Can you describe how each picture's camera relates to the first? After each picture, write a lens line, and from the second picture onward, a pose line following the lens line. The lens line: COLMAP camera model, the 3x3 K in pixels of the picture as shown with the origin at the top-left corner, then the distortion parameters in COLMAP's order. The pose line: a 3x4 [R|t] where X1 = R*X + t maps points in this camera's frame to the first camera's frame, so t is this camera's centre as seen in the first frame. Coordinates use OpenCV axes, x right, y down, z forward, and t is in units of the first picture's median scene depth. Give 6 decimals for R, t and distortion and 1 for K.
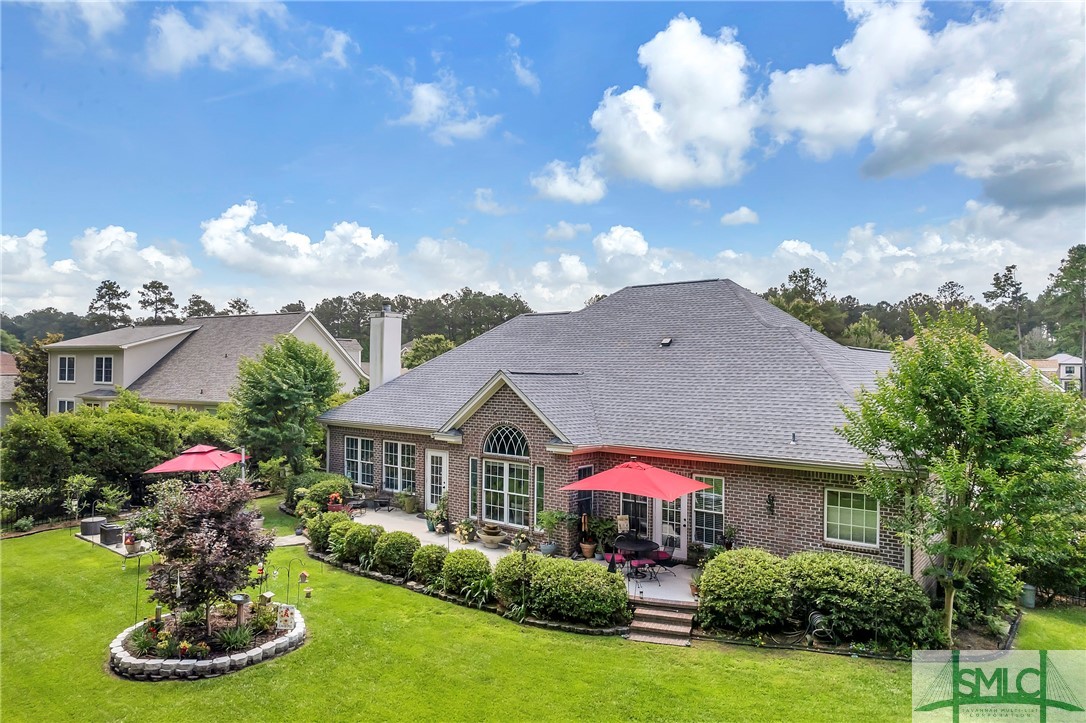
lens RADIAL K [[760.6, 0, 538.1], [0, 760.6, 330.6], [0, 0, 1]] dist [-0.059520, 0.053466]
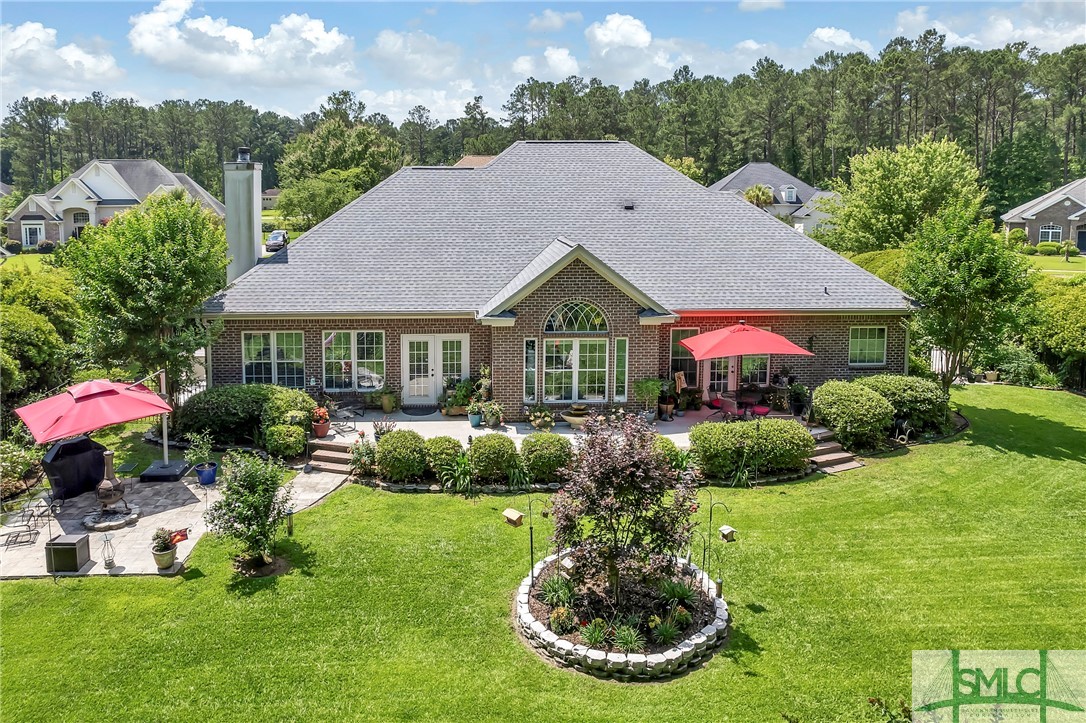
lens RADIAL K [[760.6, 0, 538.1], [0, 760.6, 330.6], [0, 0, 1]] dist [-0.059520, 0.053466]
pose [[0.726733, -0.138486, 0.672816, -0.681650], [-0.029697, 0.972217, 0.232190, -0.054195], [-0.686278, -0.188720, 0.702430, 0.349861]]
